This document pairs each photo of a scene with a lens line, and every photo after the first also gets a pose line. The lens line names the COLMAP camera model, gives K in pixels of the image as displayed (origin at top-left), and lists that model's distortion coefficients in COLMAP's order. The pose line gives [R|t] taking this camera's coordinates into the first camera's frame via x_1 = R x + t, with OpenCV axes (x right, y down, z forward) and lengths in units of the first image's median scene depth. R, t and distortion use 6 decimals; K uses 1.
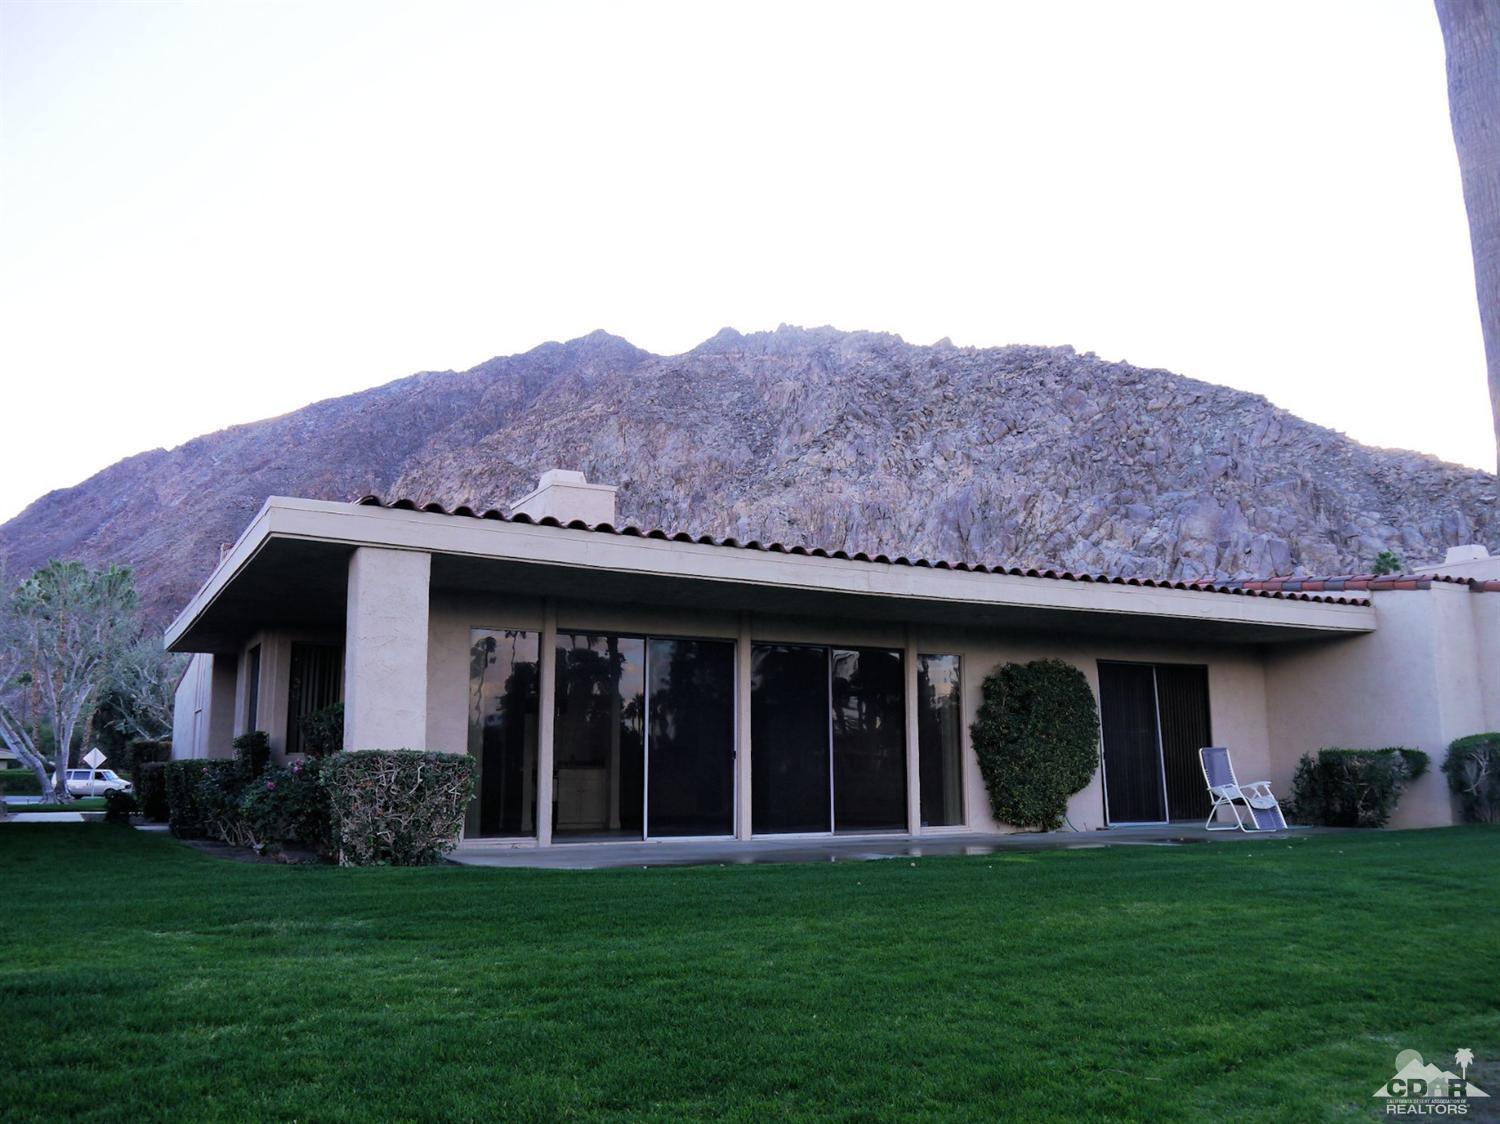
lens RADIAL K [[1239.4, 0, 746.6], [0, 1239.4, 563.8], [0, 0, 1]] dist [-0.041815, -0.024232]
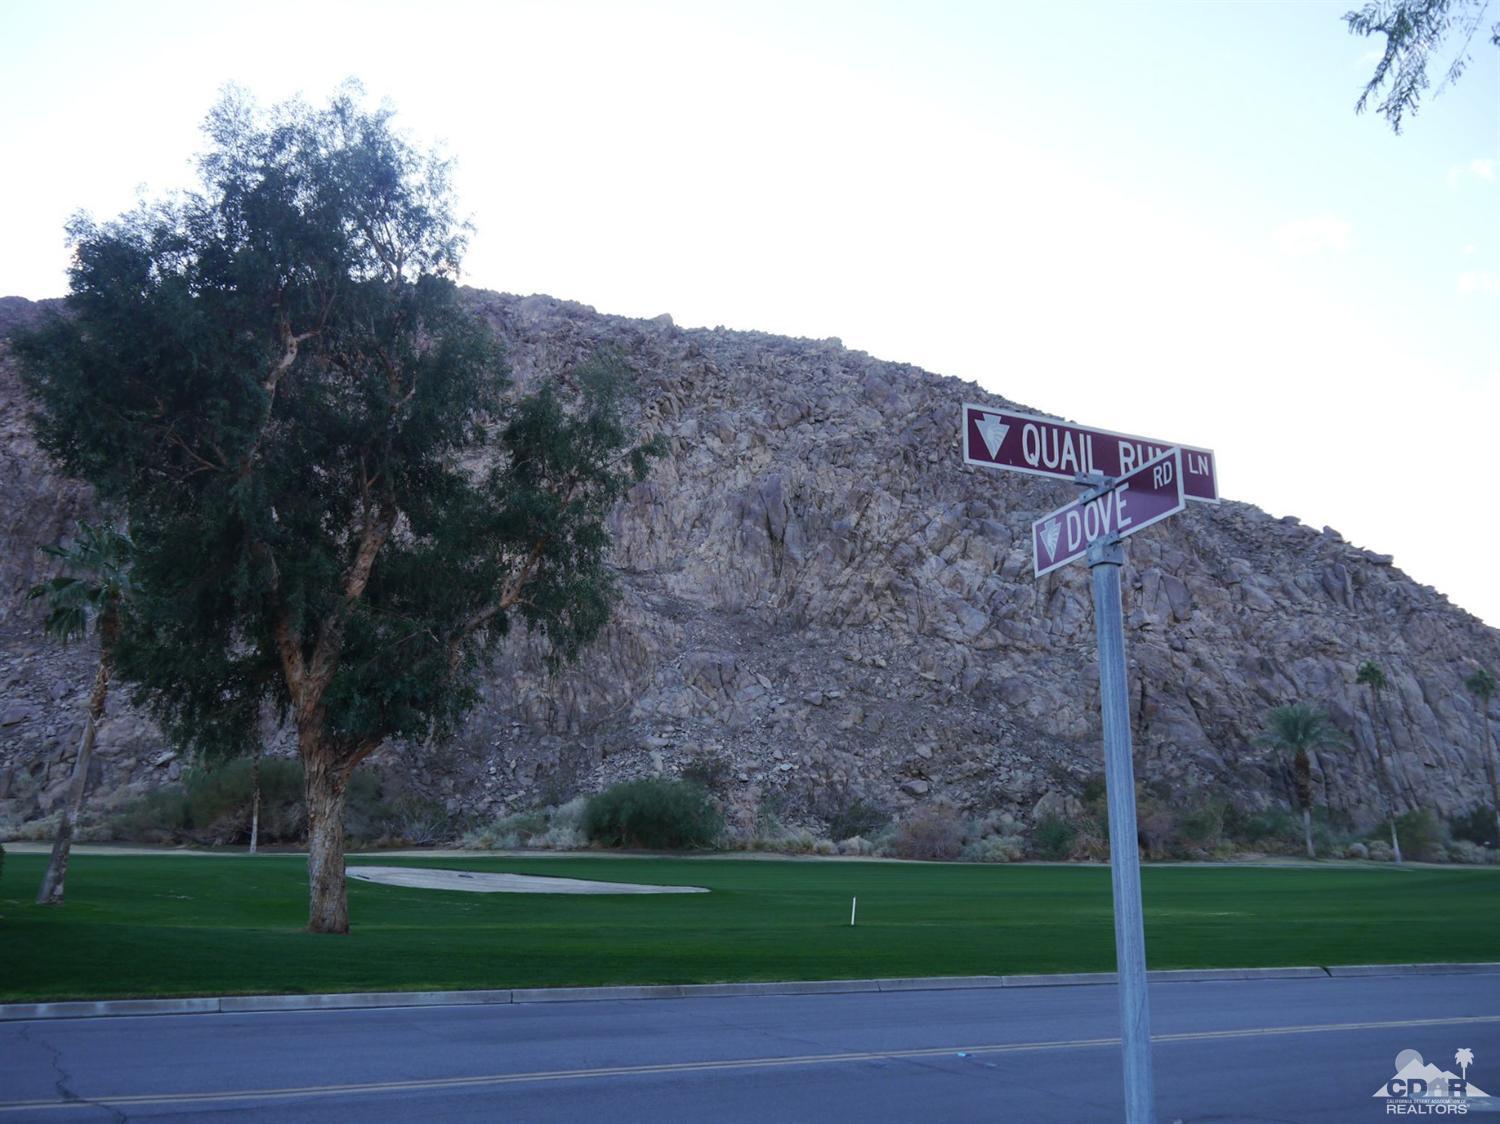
lens RADIAL K [[1239.4, 0, 755.4], [0, 1239.4, 561.8], [0, 0, 1]] dist [-0.041815, -0.024232]
pose [[0.900052, 0.114576, 0.420450, -0.146570], [-0.085908, 0.992535, -0.086571, 0.058594], [-0.427230, 0.041799, 0.903176, 0.333731]]
